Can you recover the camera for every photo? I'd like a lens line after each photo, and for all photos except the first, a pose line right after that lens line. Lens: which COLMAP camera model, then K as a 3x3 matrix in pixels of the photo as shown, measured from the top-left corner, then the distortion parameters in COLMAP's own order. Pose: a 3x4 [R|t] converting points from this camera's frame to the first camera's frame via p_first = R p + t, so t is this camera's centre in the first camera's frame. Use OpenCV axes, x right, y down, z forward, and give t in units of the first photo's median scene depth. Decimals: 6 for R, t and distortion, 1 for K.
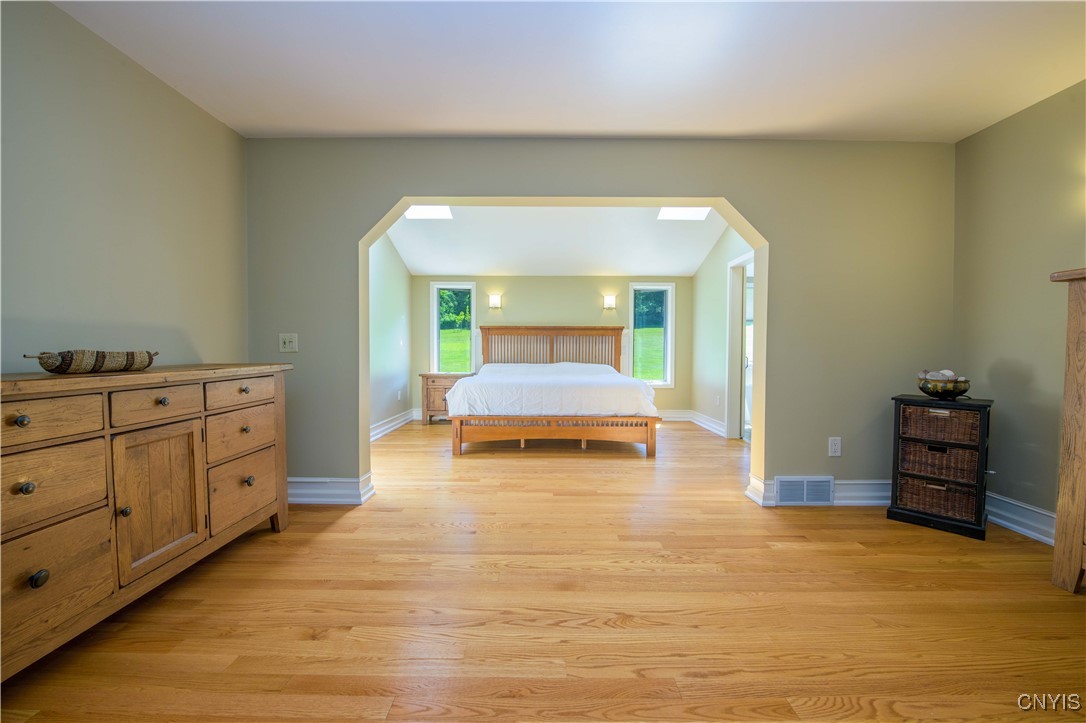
lens RADIAL K [[431.6, 0, 555.4], [0, 431.6, 360.5], [0, 0, 1]] dist [-0.024975, 0.001168]
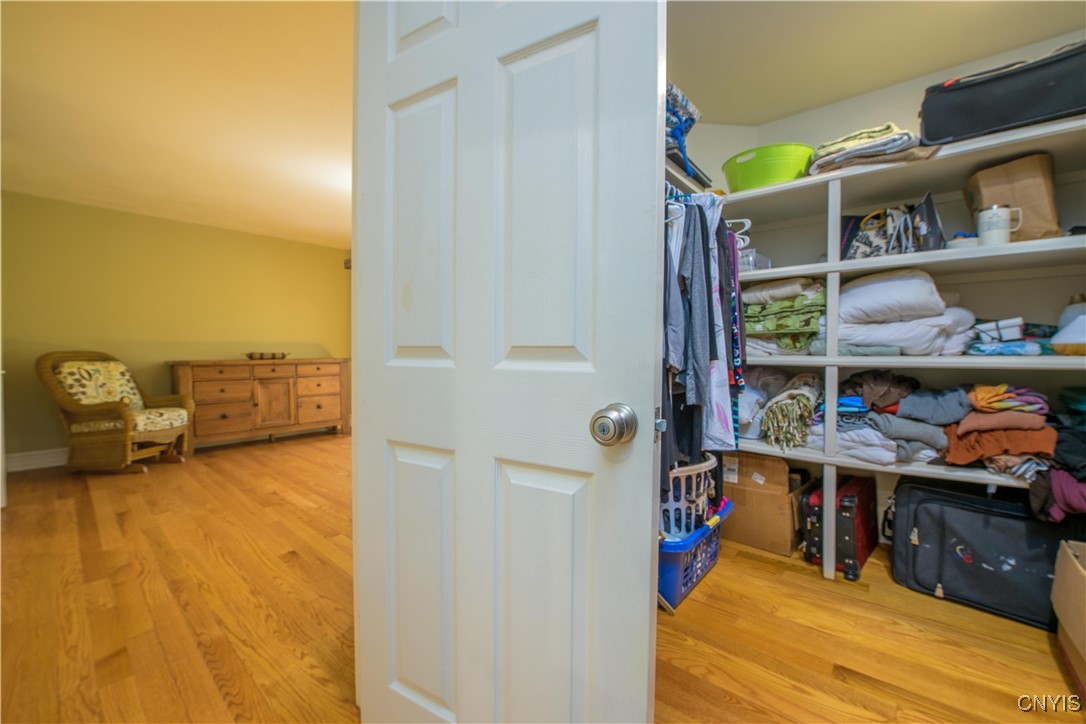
lens RADIAL K [[431.6, 0, 549.2], [0, 431.6, 358.9], [0, 0, 1]] dist [-0.024975, 0.001168]
pose [[0.742722, 0.006626, -0.669567, 2.215932], [-0.005026, 0.999978, 0.004321, -0.000935], [0.669581, 0.000156, 0.742739, 0.091800]]
